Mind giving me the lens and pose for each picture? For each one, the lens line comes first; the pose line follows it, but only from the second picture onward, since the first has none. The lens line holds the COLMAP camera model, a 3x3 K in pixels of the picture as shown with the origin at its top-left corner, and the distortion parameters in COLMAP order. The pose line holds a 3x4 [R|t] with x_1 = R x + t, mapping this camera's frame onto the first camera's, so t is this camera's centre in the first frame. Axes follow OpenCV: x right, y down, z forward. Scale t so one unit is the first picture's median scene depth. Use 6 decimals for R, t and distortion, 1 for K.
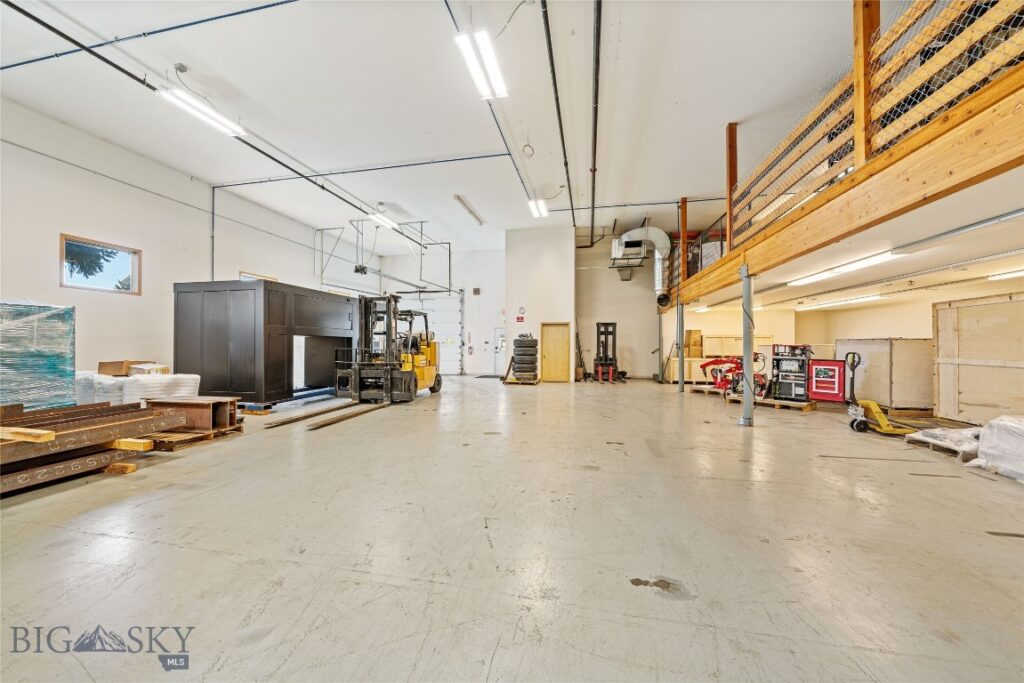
lens RADIAL K [[379.5, 0, 508.0], [0, 379.5, 343.2], [0, 0, 1]] dist [-0.000126, 0.000019]
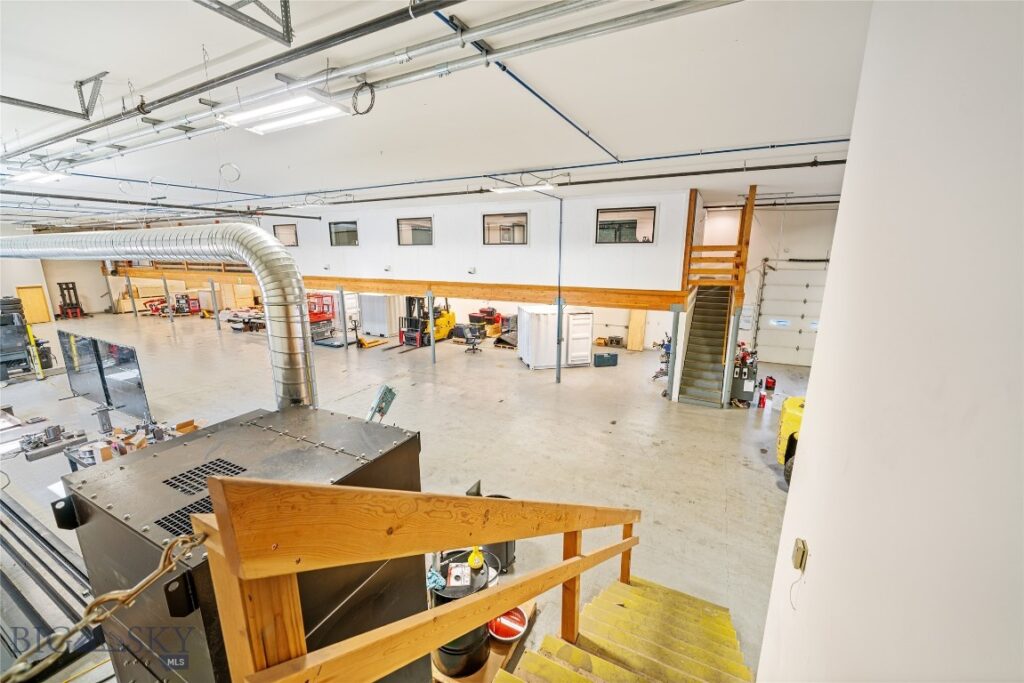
lens RADIAL K [[404.3, 0, 507.9], [0, 404.3, 342.2], [0, 0, 1]] dist [-0.000558, -0.000128]
pose [[0.272622, -0.212690, 0.938318, -0.990673], [-0.000433, 0.975232, 0.221183, -0.204327], [-0.962121, -0.060706, 0.265778, -1.430670]]
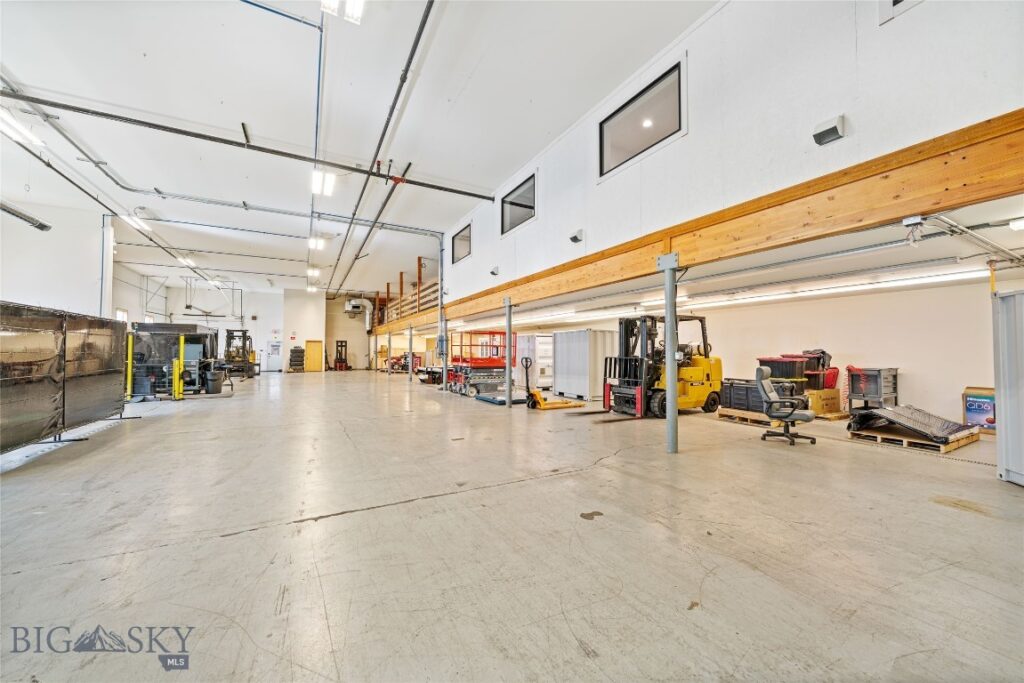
lens RADIAL K [[379.5, 0, 508.0], [0, 379.5, 343.2], [0, 0, 1]] dist [-0.000126, 0.000019]
pose [[0.763812, 0.013944, 0.645288, -0.372119], [-0.000229, 0.999772, -0.021333, 0.000358], [-0.645438, 0.016146, 0.763642, -1.120033]]
